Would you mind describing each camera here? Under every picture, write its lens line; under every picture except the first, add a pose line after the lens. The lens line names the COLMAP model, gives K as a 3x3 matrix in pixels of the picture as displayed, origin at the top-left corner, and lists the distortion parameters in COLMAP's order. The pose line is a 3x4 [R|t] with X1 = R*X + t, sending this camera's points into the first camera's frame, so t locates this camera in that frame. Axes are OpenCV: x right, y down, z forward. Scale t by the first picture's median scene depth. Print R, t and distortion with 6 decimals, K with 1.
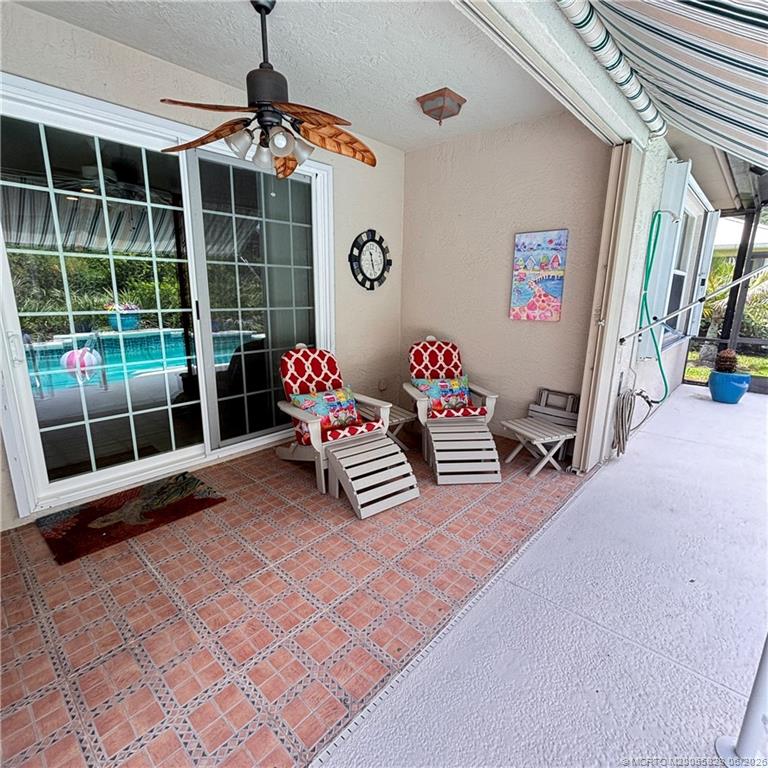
lens RADIAL K [[412.1, 0, 384.0], [0, 412.1, 384.0], [0, 0, 1]] dist [0.003551, -0.001396]
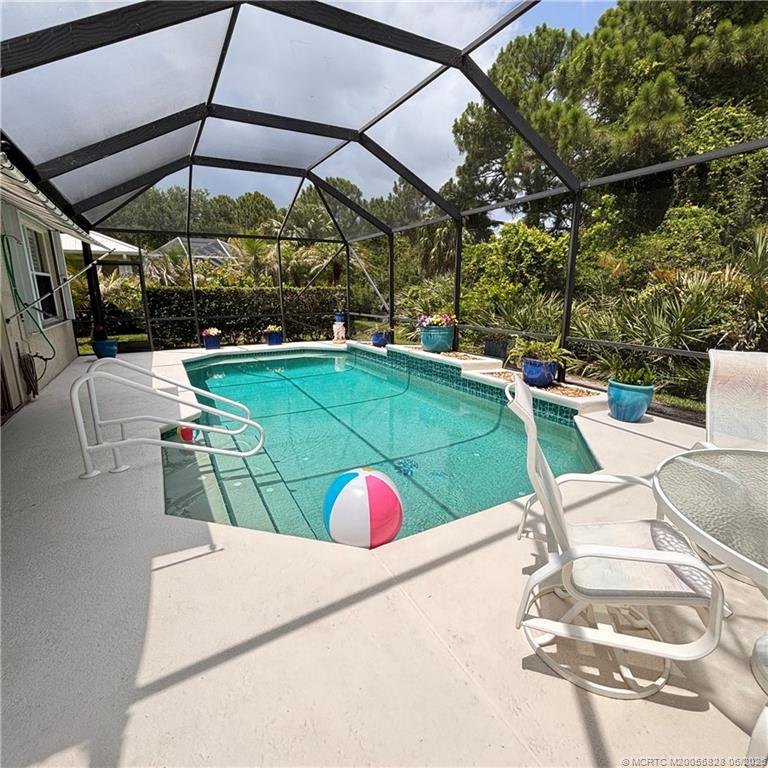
lens RADIAL K [[412.1, 0, 384.0], [0, 412.1, 384.0], [0, 0, 1]] dist [0.003551, -0.001396]
pose [[0.316539, -0.229902, 0.920298, -0.387687], [0.213328, 0.962586, 0.167092, 0.142718], [-0.924280, 0.143434, 0.353741, -0.690759]]
